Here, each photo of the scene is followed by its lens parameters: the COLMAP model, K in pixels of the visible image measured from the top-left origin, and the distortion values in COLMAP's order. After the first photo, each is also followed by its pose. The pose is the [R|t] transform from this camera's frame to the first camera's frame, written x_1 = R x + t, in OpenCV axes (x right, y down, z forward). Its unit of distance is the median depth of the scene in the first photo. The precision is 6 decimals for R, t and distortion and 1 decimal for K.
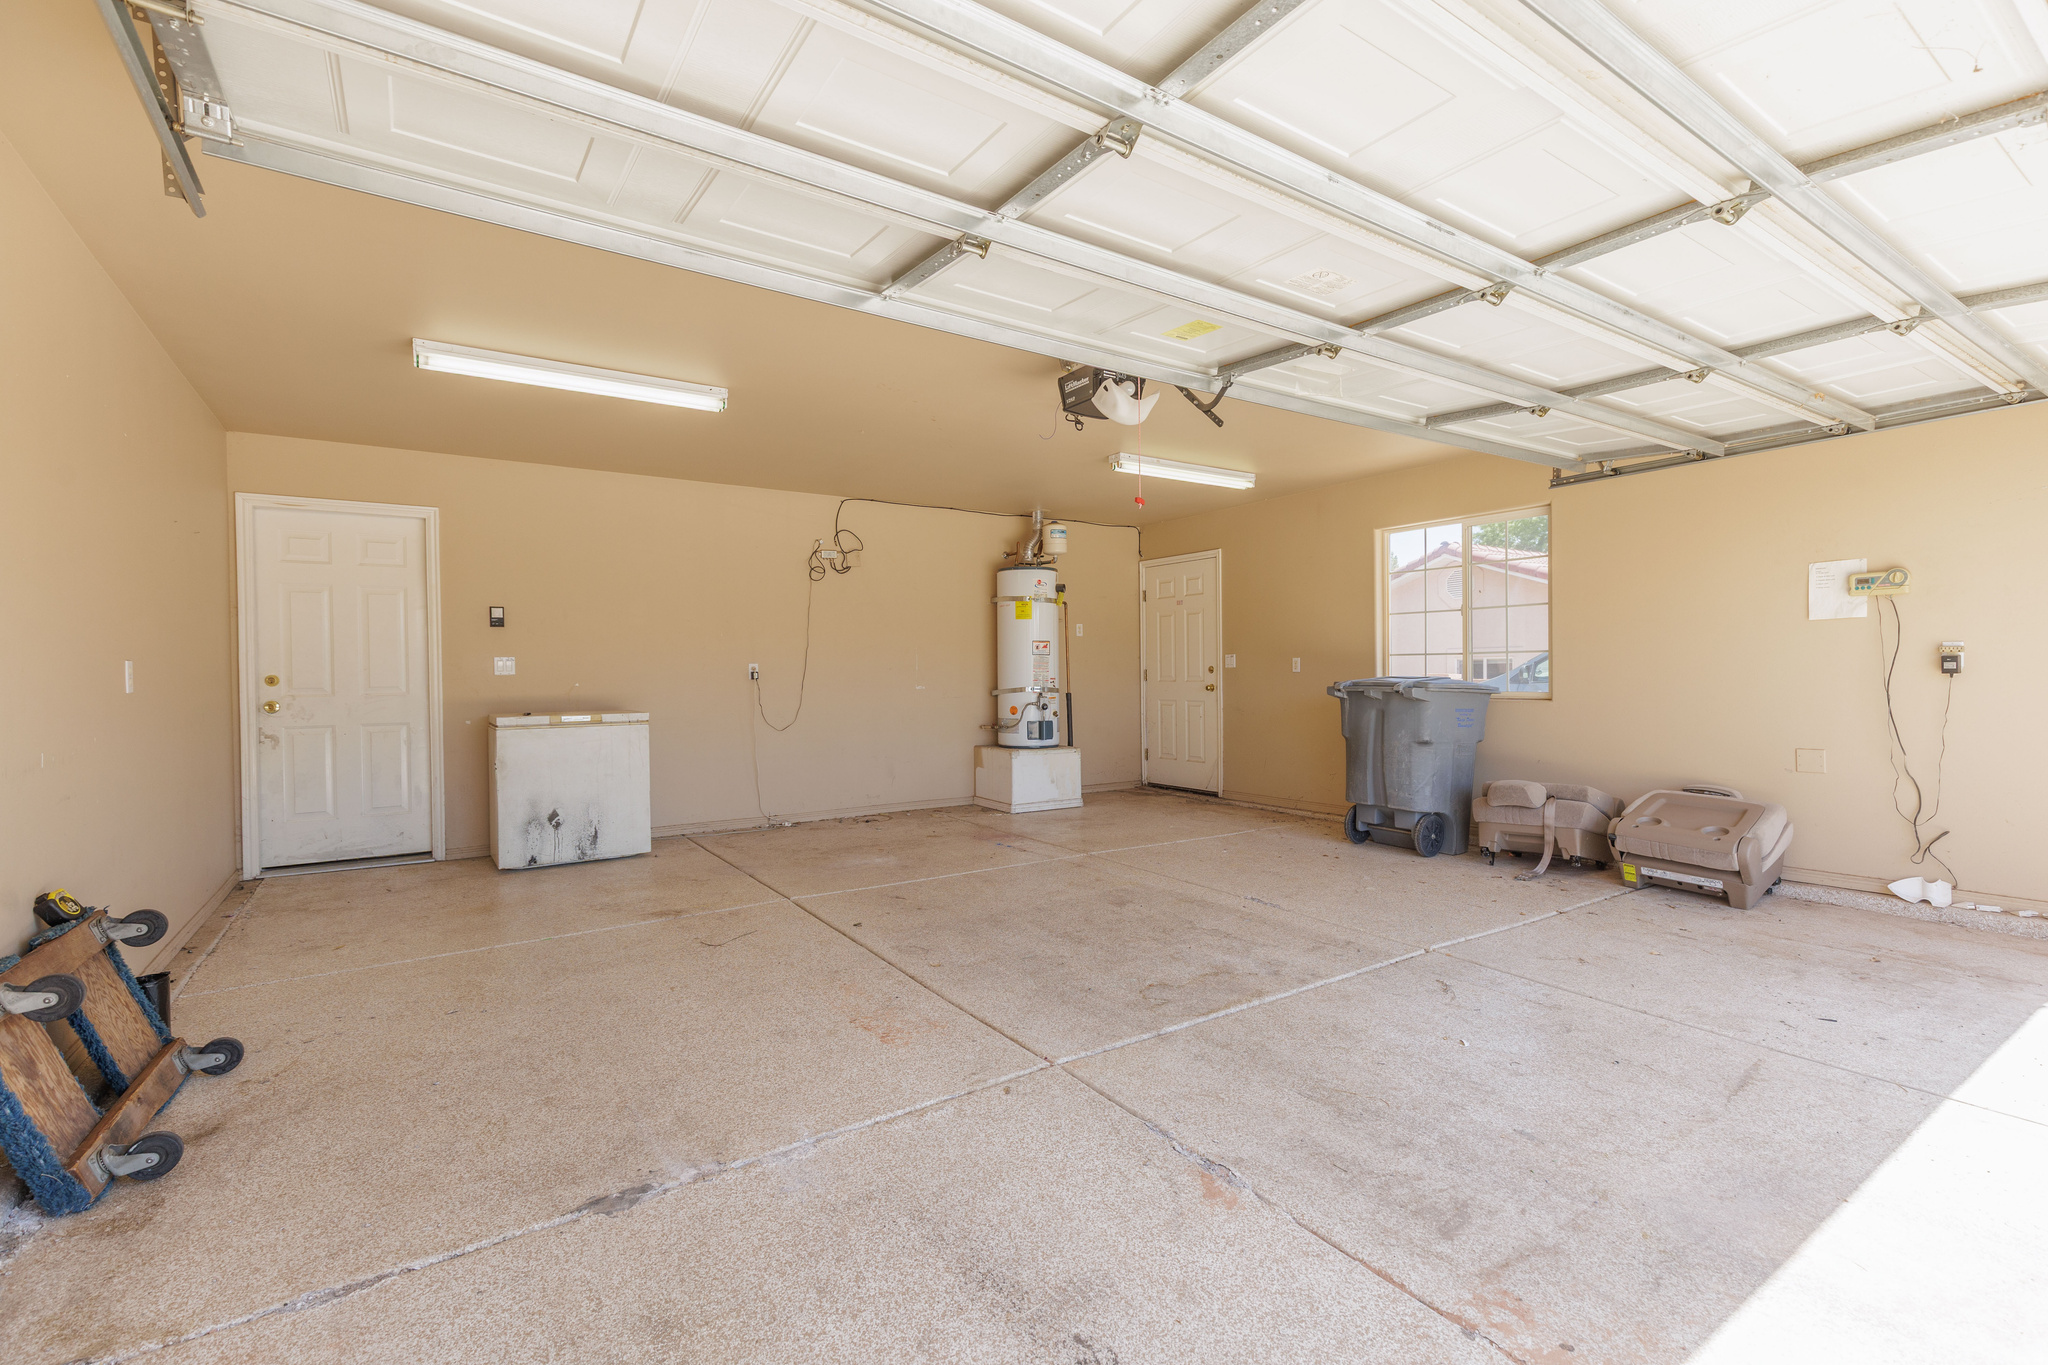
lens RADIAL K [[910.8, 0, 1032.2], [0, 910.8, 676.3], [0, 0, 1]] dist [0.004449, 0.000231]
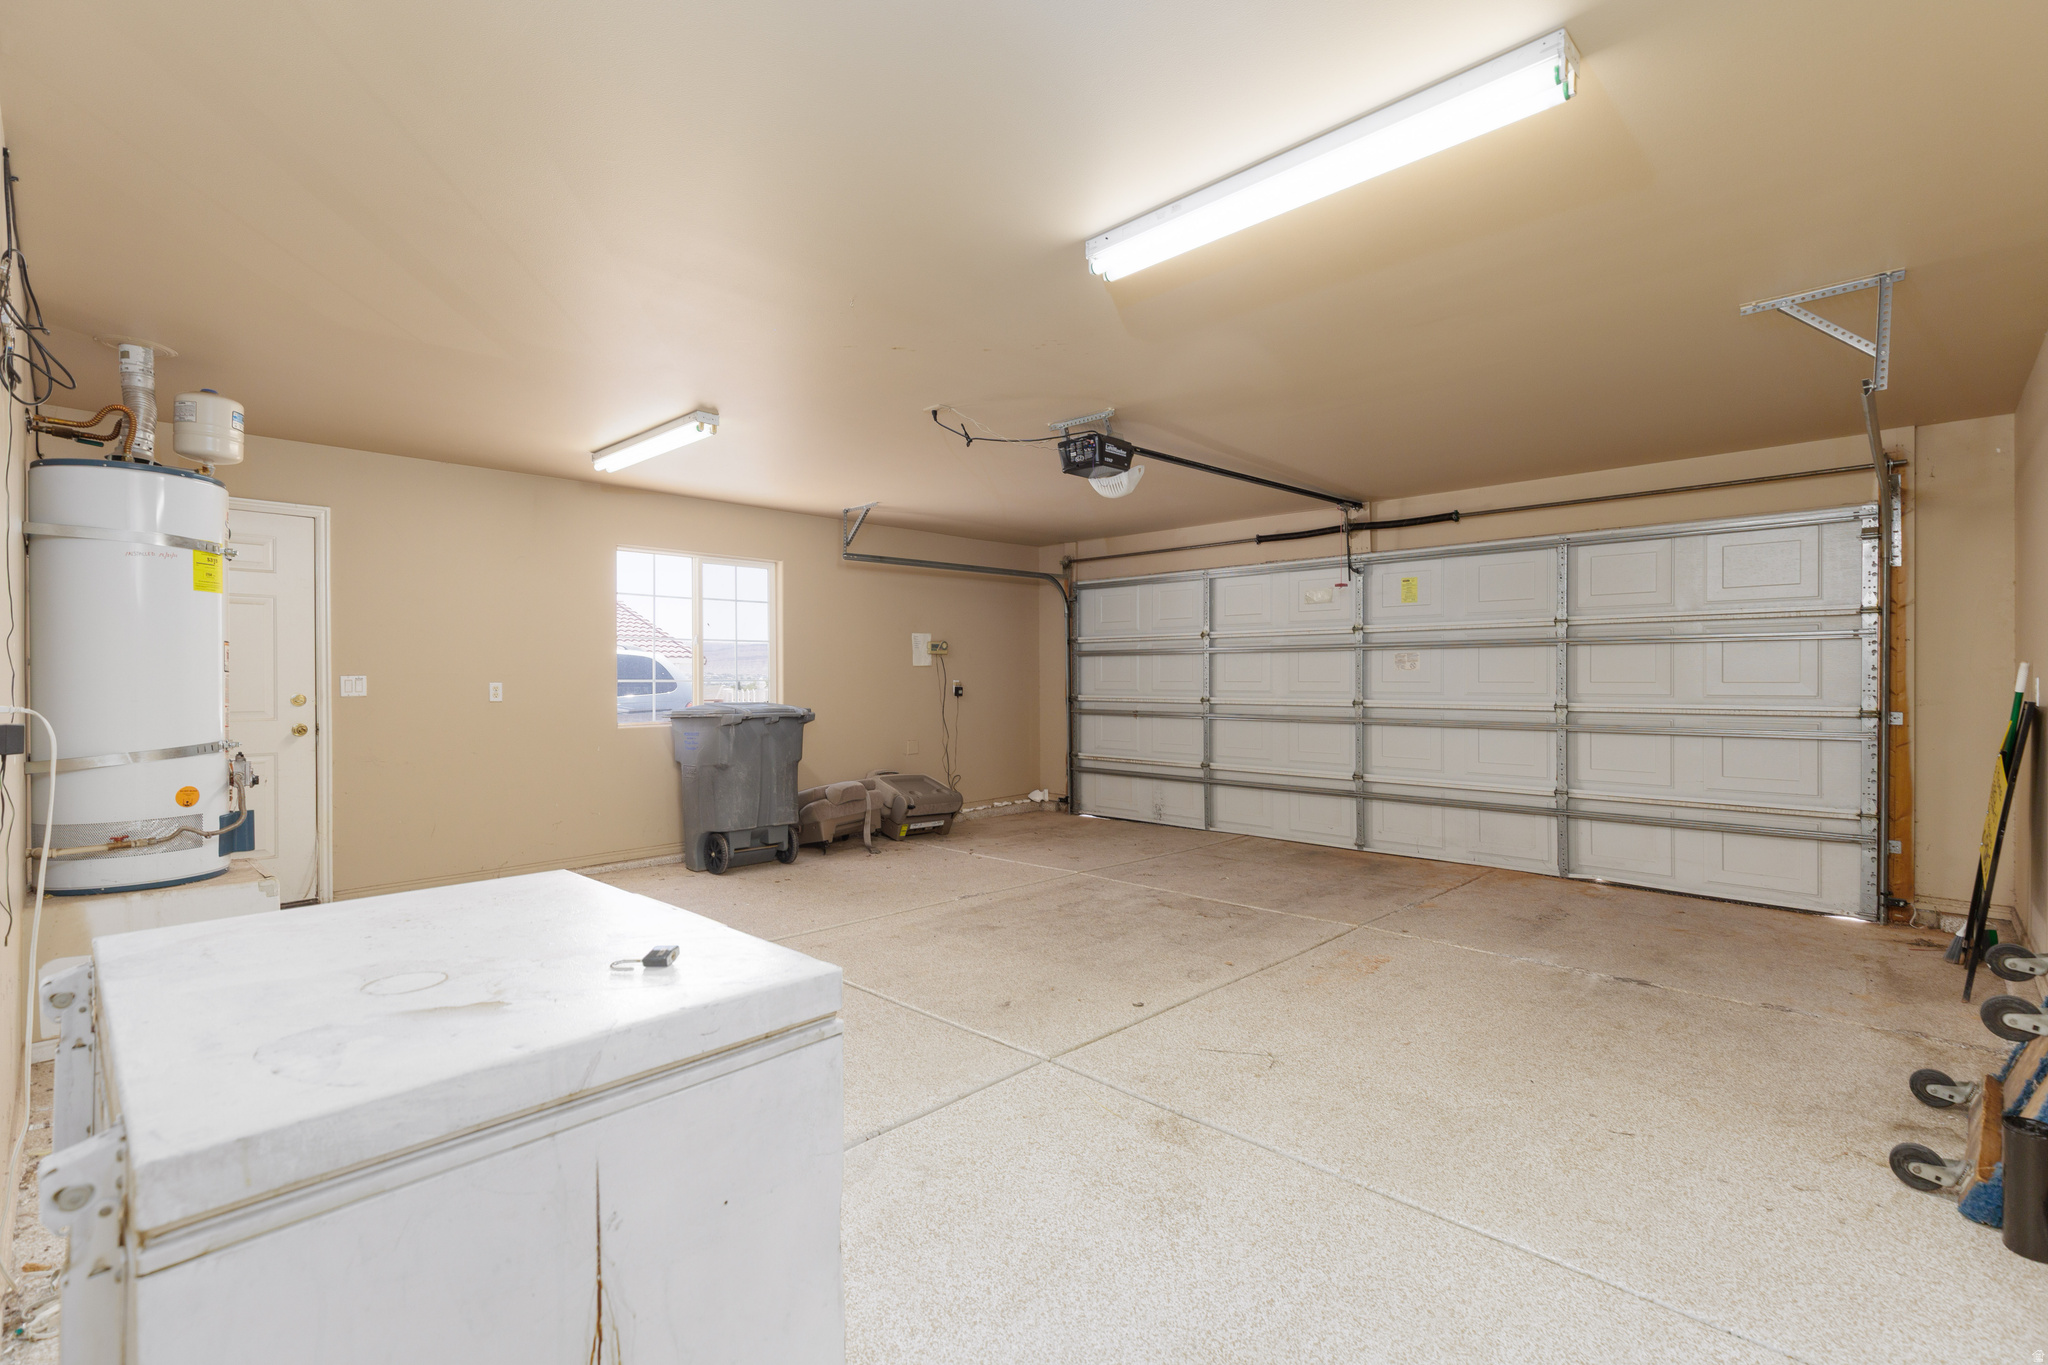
lens RADIAL K [[910.8, 0, 1035.4], [0, 910.8, 687.3], [0, 0, 1]] dist [0.004449, 0.000231]
pose [[-0.208277, 0.002228, 0.978067, -0.938463], [0.010168, 0.999948, -0.000113, -0.019417], [-0.978017, 0.009921, -0.208289, 1.195259]]
